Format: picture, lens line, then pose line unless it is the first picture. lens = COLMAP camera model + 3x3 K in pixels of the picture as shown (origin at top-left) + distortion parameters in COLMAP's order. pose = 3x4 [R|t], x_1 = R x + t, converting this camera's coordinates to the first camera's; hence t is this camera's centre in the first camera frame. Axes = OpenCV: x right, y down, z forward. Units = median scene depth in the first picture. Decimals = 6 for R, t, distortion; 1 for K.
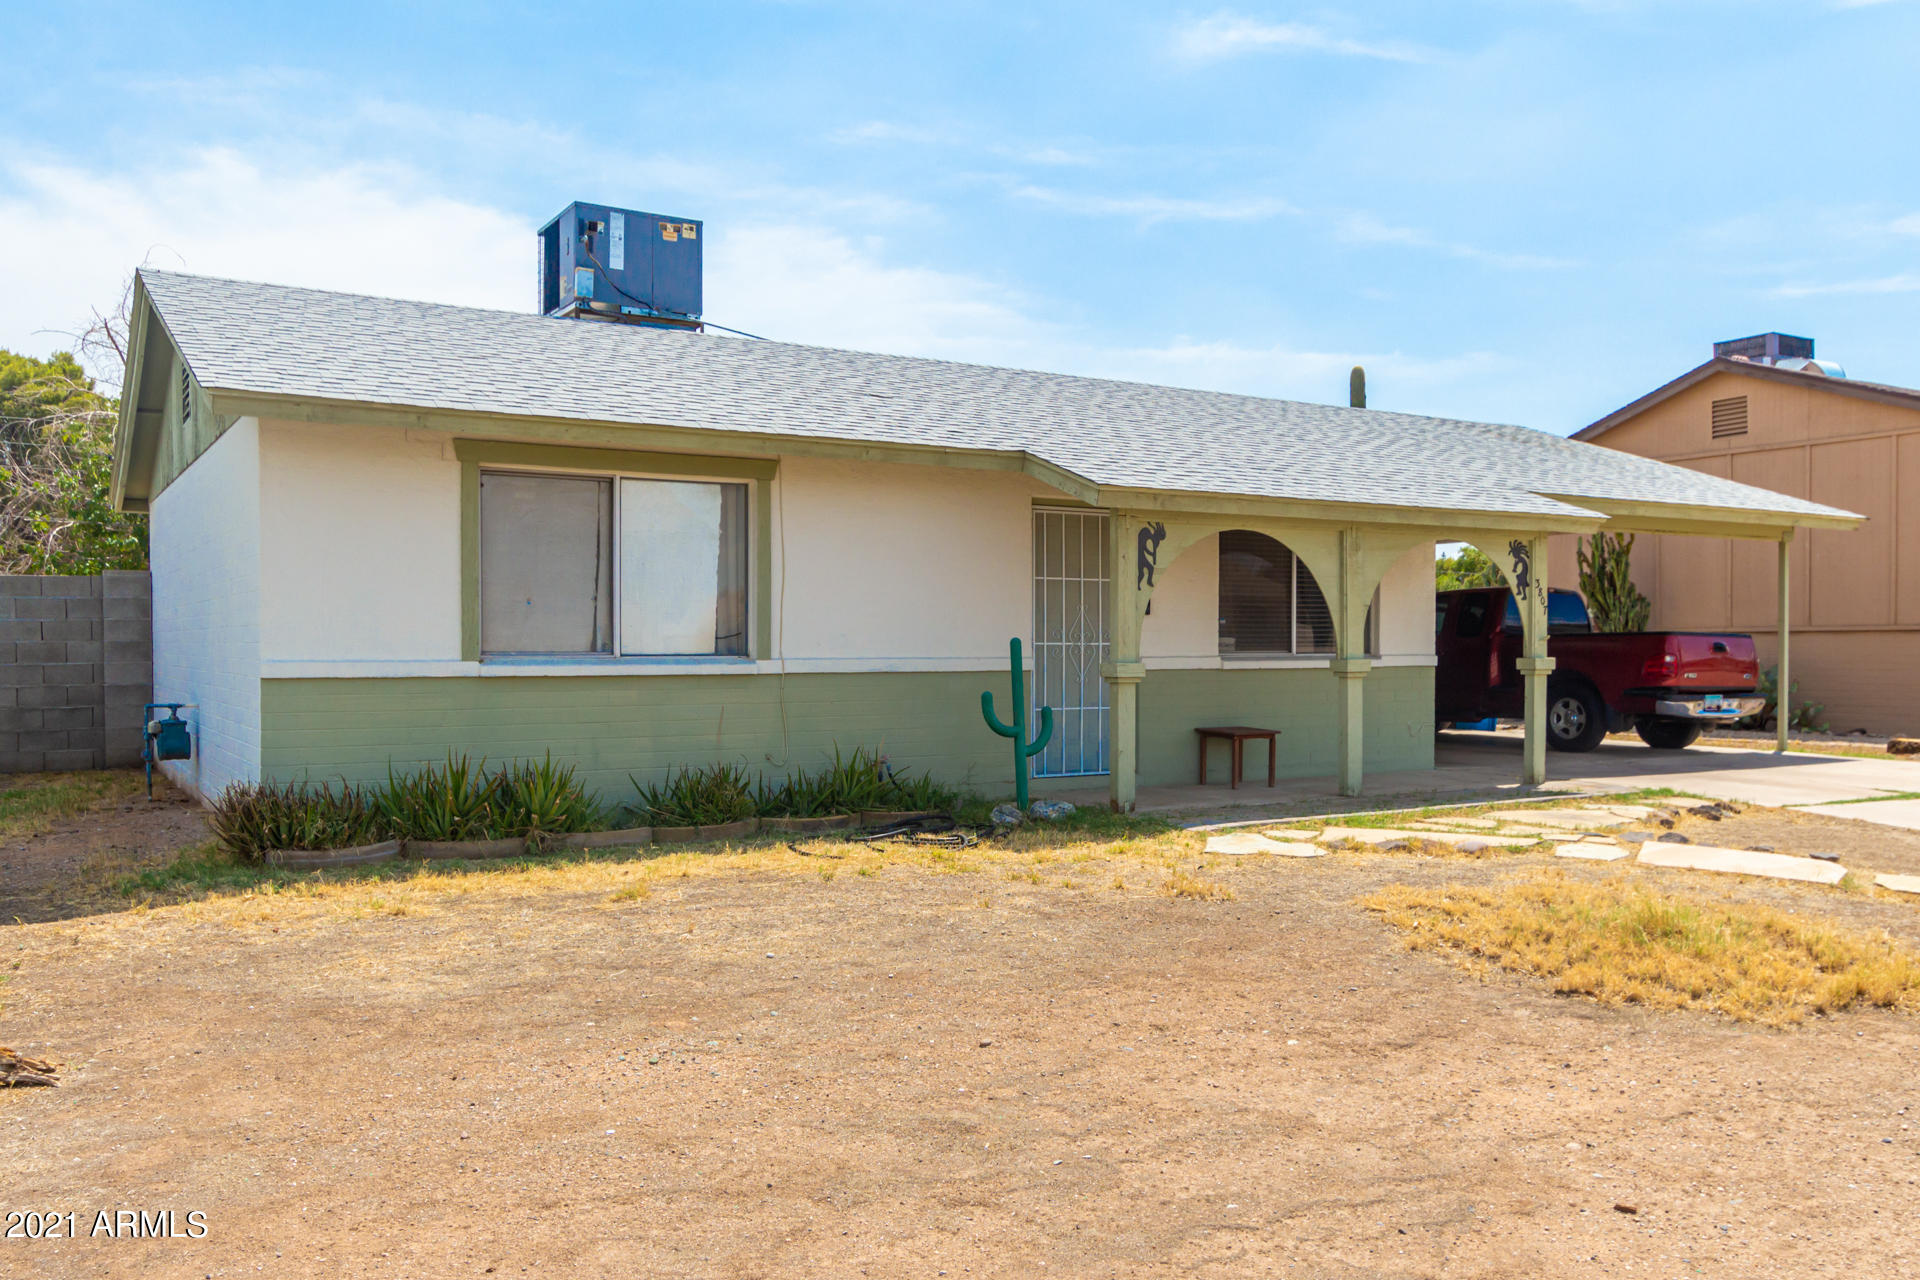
lens RADIAL K [[1554.0, 0, 959.7], [0, 1554.0, 644.6], [0, 0, 1]] dist [0.008022, -0.000593]
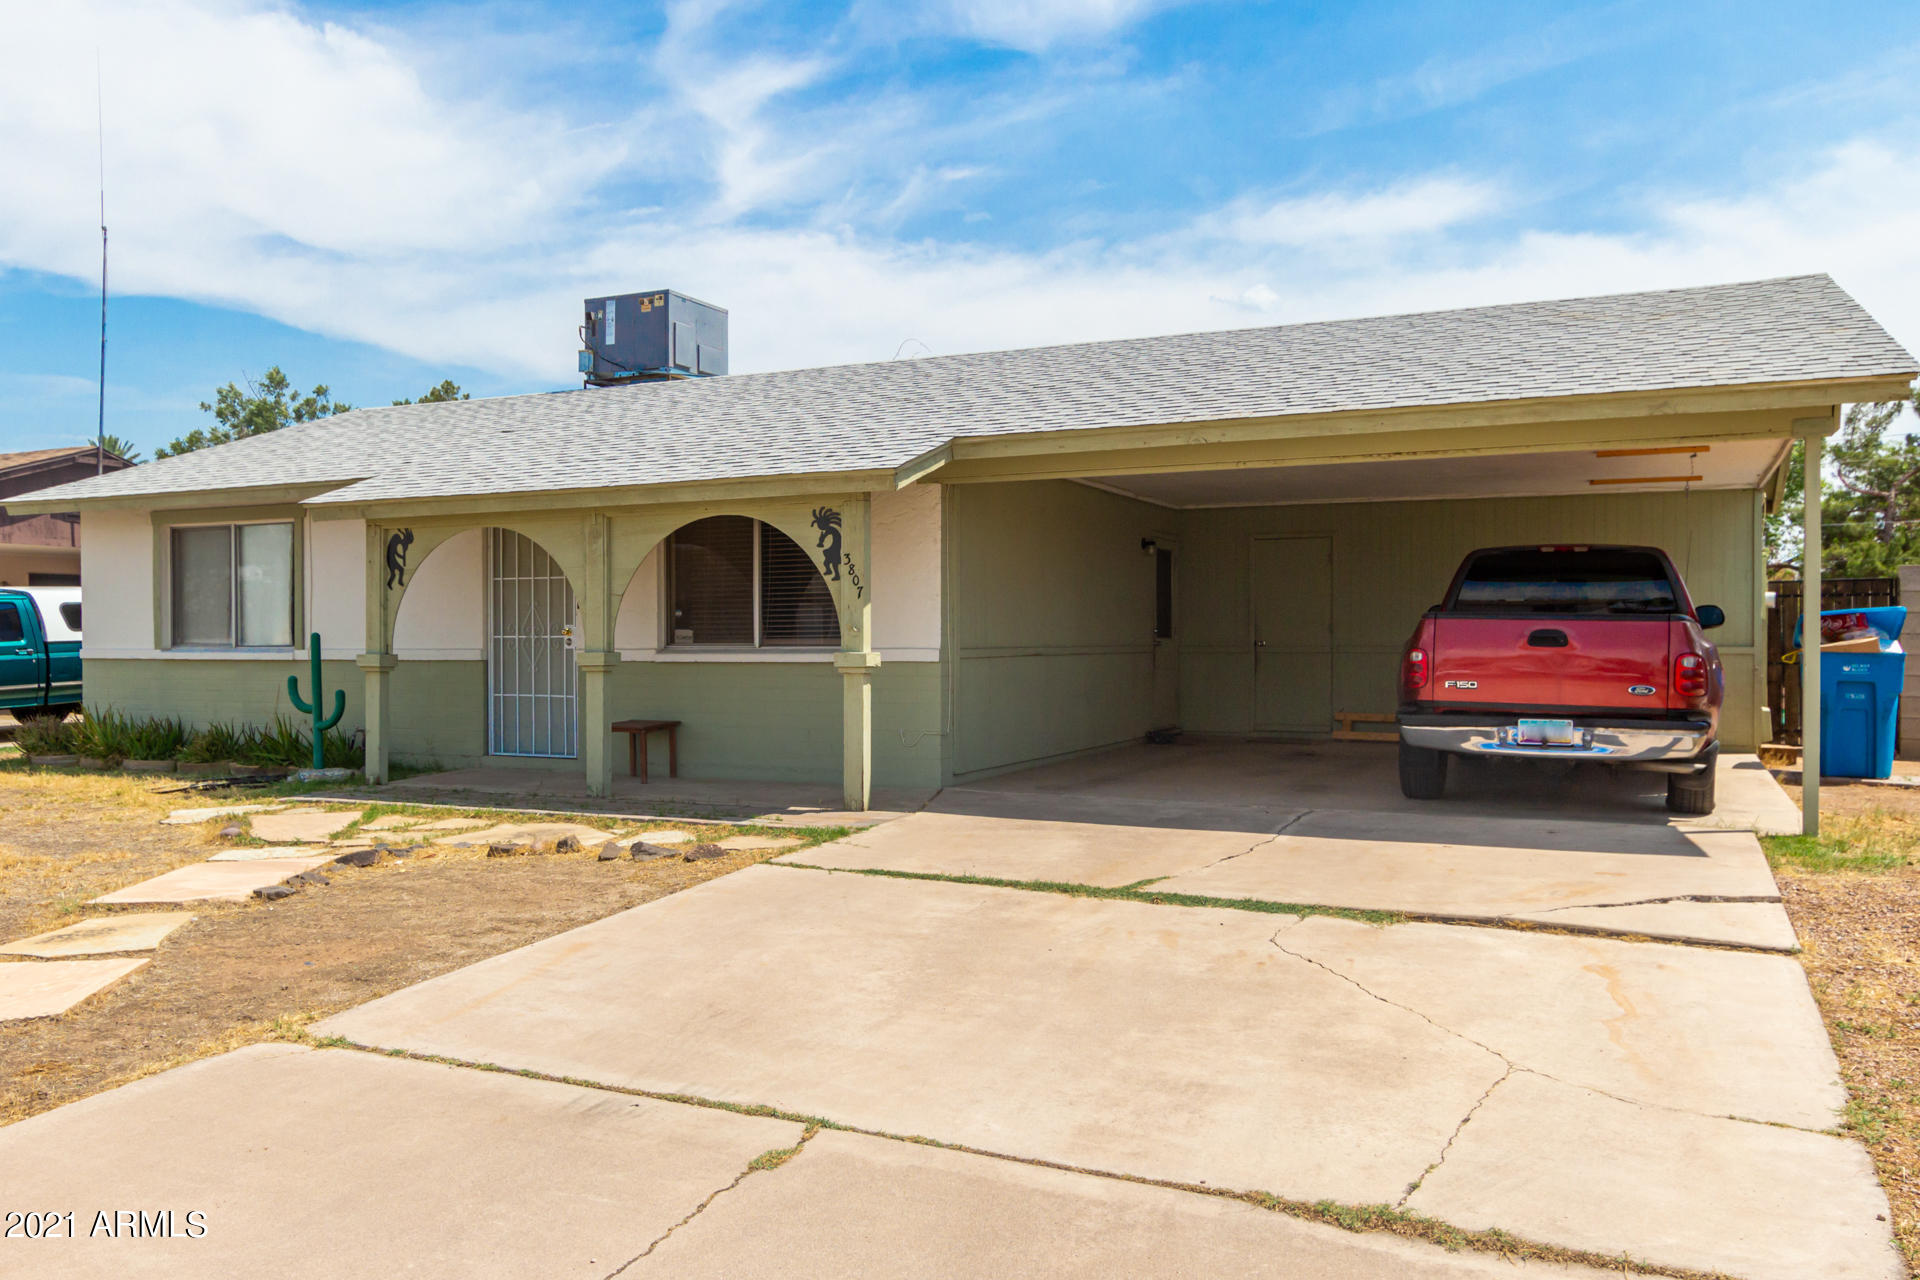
lens RADIAL K [[1462.2, 0, 962.1], [0, 1462.2, 639.9], [0, 0, 1]] dist [0.010534, 0.003116]
pose [[0.542157, -0.001470, -0.840276, 1.038263], [0.002902, 0.999996, 0.000123, 0.002272], [0.840272, -0.002505, 0.542159, 0.646670]]
